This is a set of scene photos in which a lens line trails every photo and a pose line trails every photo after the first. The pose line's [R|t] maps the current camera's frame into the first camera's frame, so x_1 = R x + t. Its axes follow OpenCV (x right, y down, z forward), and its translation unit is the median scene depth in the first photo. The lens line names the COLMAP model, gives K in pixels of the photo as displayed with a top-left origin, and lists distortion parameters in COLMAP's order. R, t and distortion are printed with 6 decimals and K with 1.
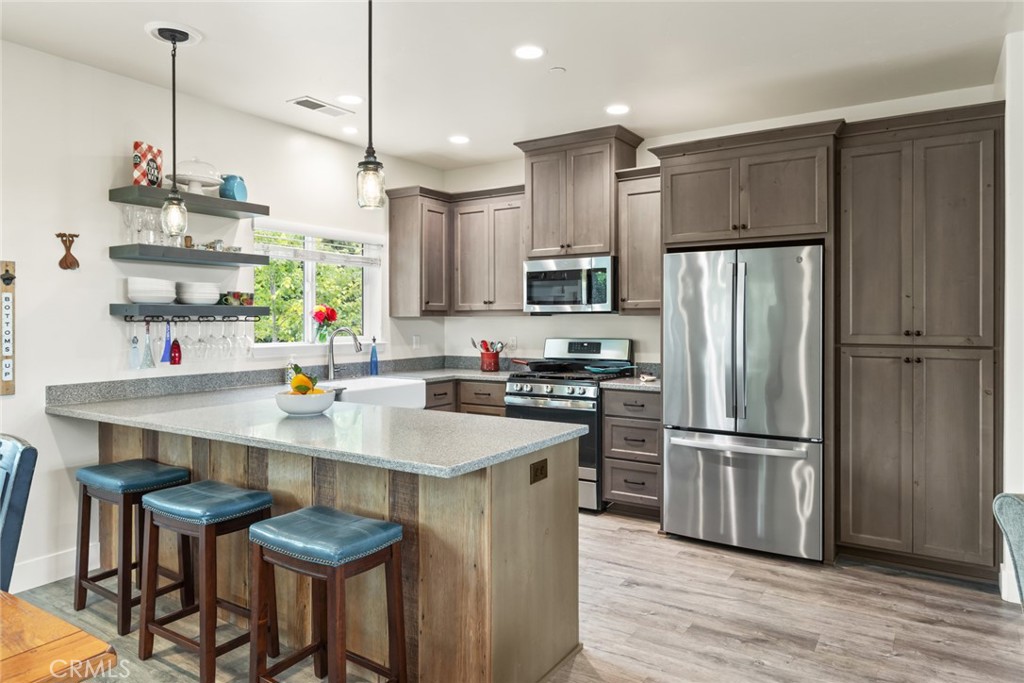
lens RADIAL K [[660.9, 0, 512.6], [0, 660.9, 320.9], [0, 0, 1]] dist [-0.003924, -0.001588]
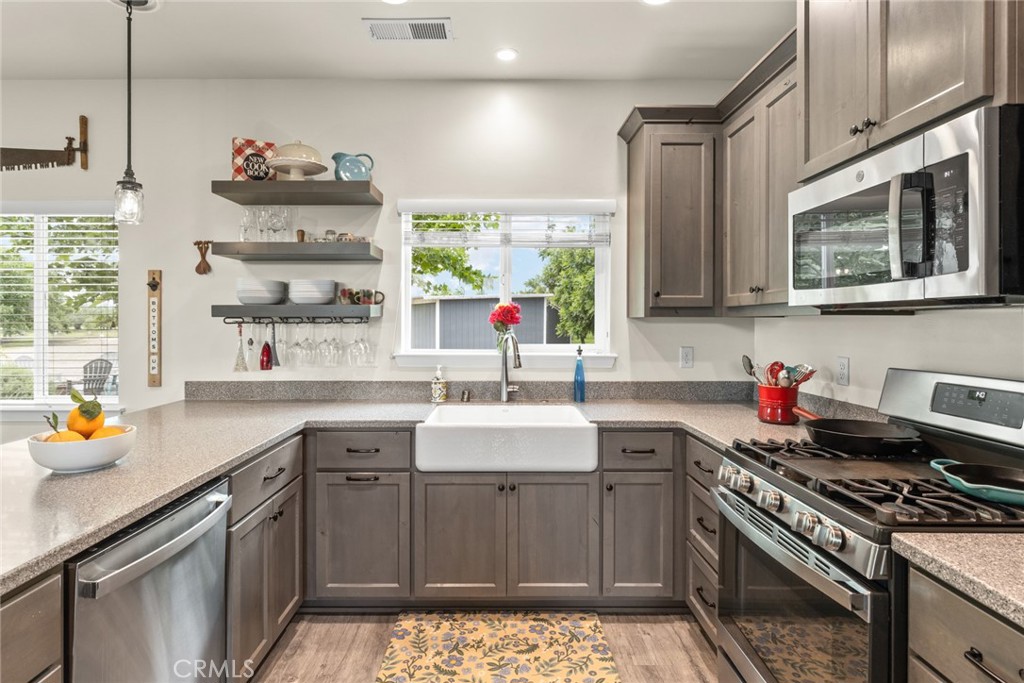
lens RADIAL K [[525.6, 0, 496.2], [0, 525.6, 324.2], [0, 0, 1]] dist [-0.001689, -0.000649]
pose [[0.543583, 0.007715, -0.839320, 0.250579], [-0.004063, 0.999970, 0.006560, -0.003443], [0.839346, -0.000156, 0.543598, 0.768733]]
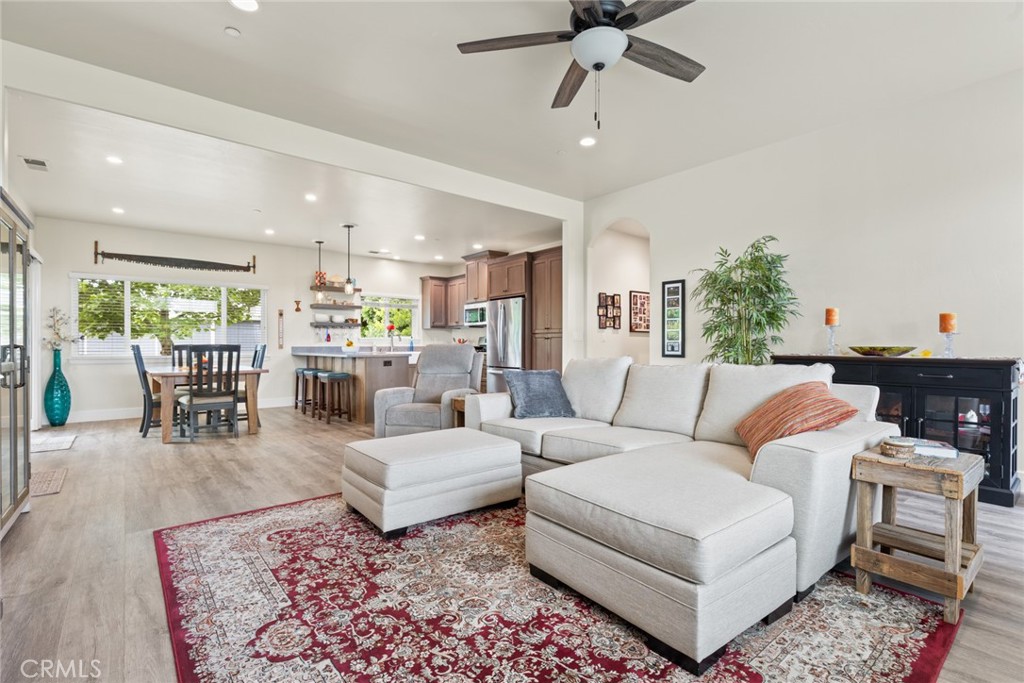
lens RADIAL K [[483.6, 0, 512.0], [0, 483.6, 341.5], [0, 0, 1]] dist [-0.012398, -0.000416]
pose [[0.951070, -0.001762, -0.308969, 0.888390], [-0.001768, 0.999936, -0.011144, 0.077940], [0.308969, 0.011146, 0.951007, -0.782518]]
